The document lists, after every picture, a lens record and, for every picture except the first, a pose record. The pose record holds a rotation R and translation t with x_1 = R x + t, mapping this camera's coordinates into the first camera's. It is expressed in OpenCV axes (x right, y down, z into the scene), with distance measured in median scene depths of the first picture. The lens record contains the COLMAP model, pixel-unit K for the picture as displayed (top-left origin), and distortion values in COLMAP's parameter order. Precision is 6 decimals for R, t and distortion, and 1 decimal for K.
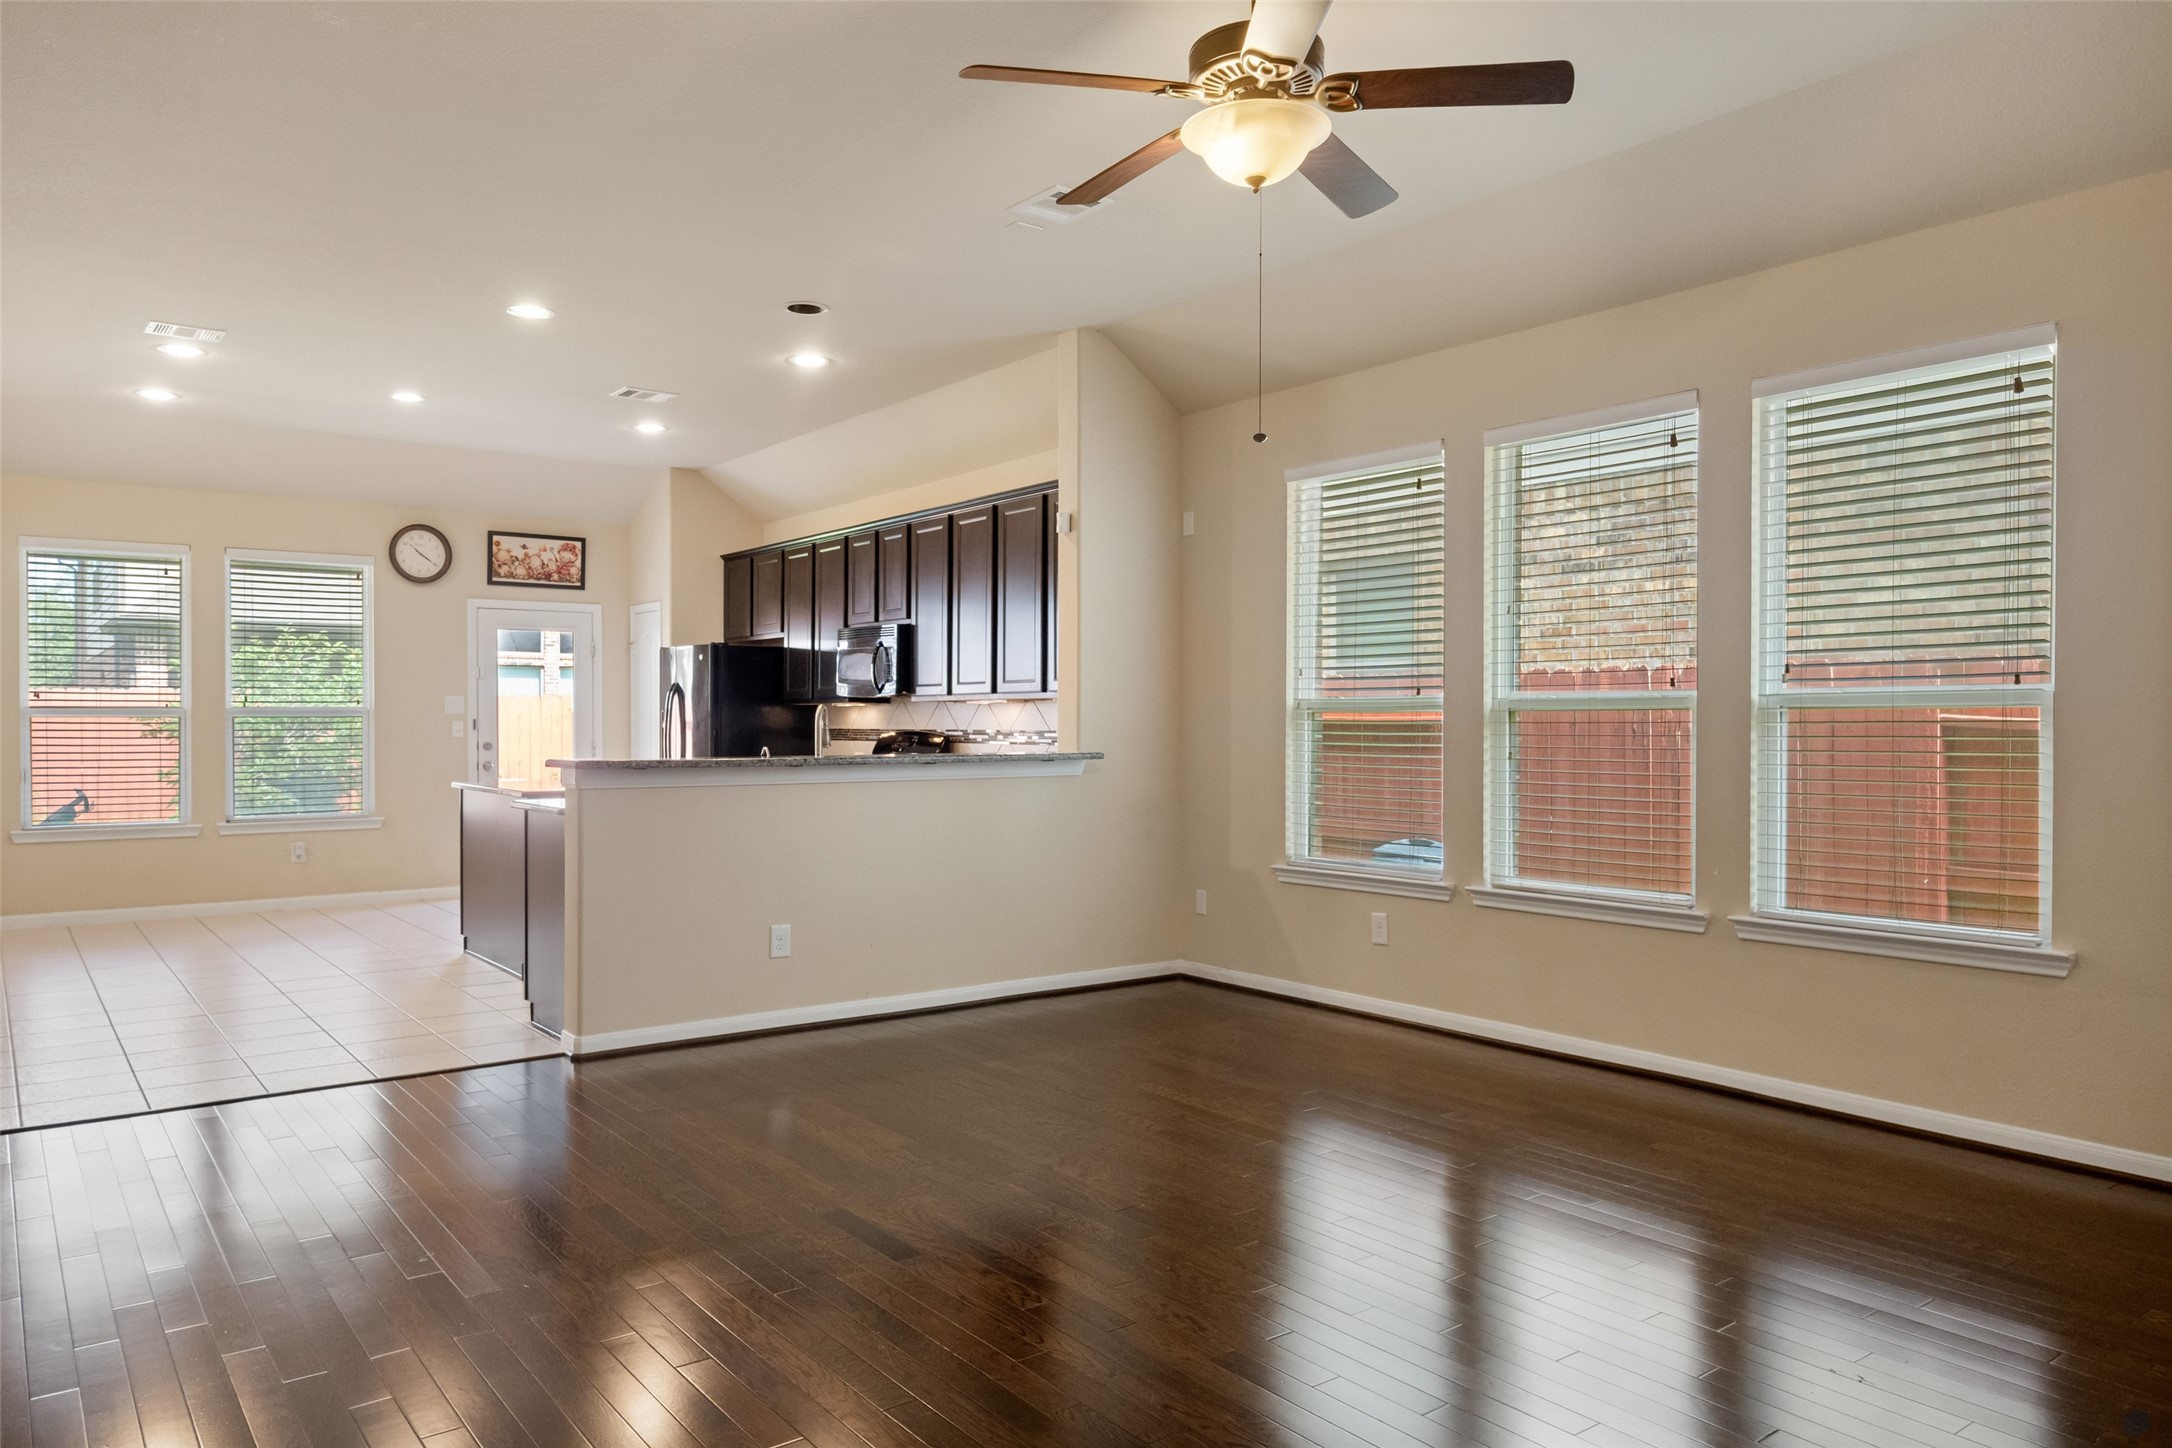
lens RADIAL K [[1474.4, 0, 1093.2], [0, 1474.4, 730.7], [0, 0, 1]] dist [0.004234, -0.001362]
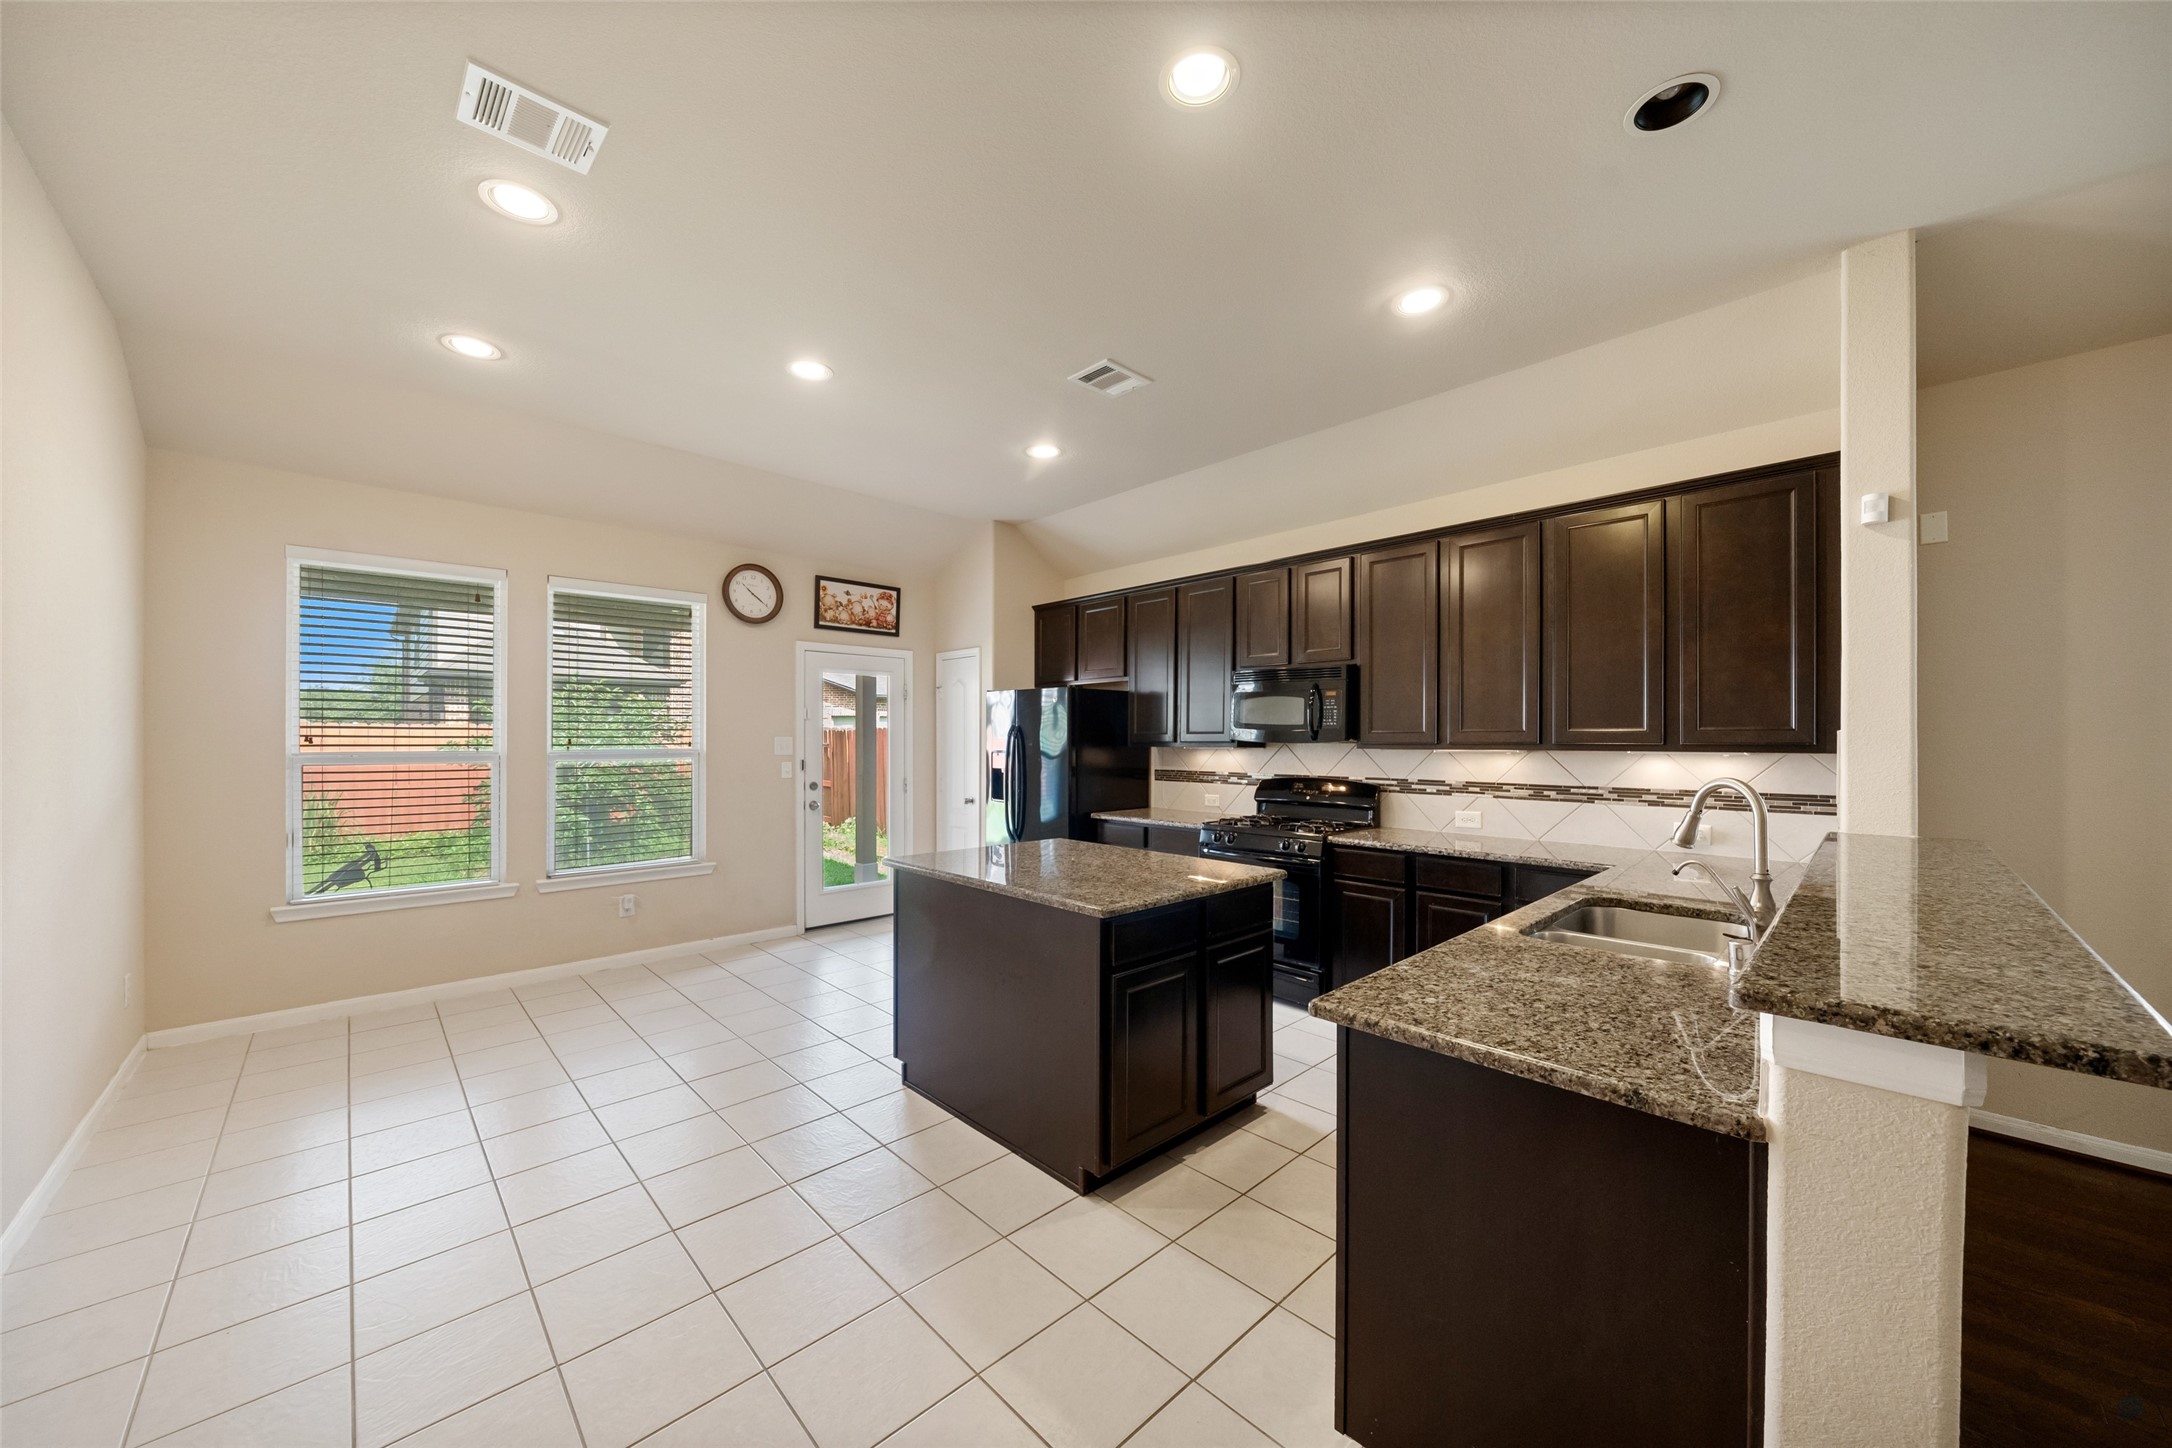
lens RADIAL K [[787.5, 0, 1100.0], [0, 787.5, 735.5], [0, 0, 1]] dist [-0.005906, -0.000177]
pose [[0.992985, 0.002683, 0.118207, -0.367635], [-0.001205, 0.999920, -0.012573, -0.023574], [-0.118231, 0.012343, 0.992909, 0.575722]]
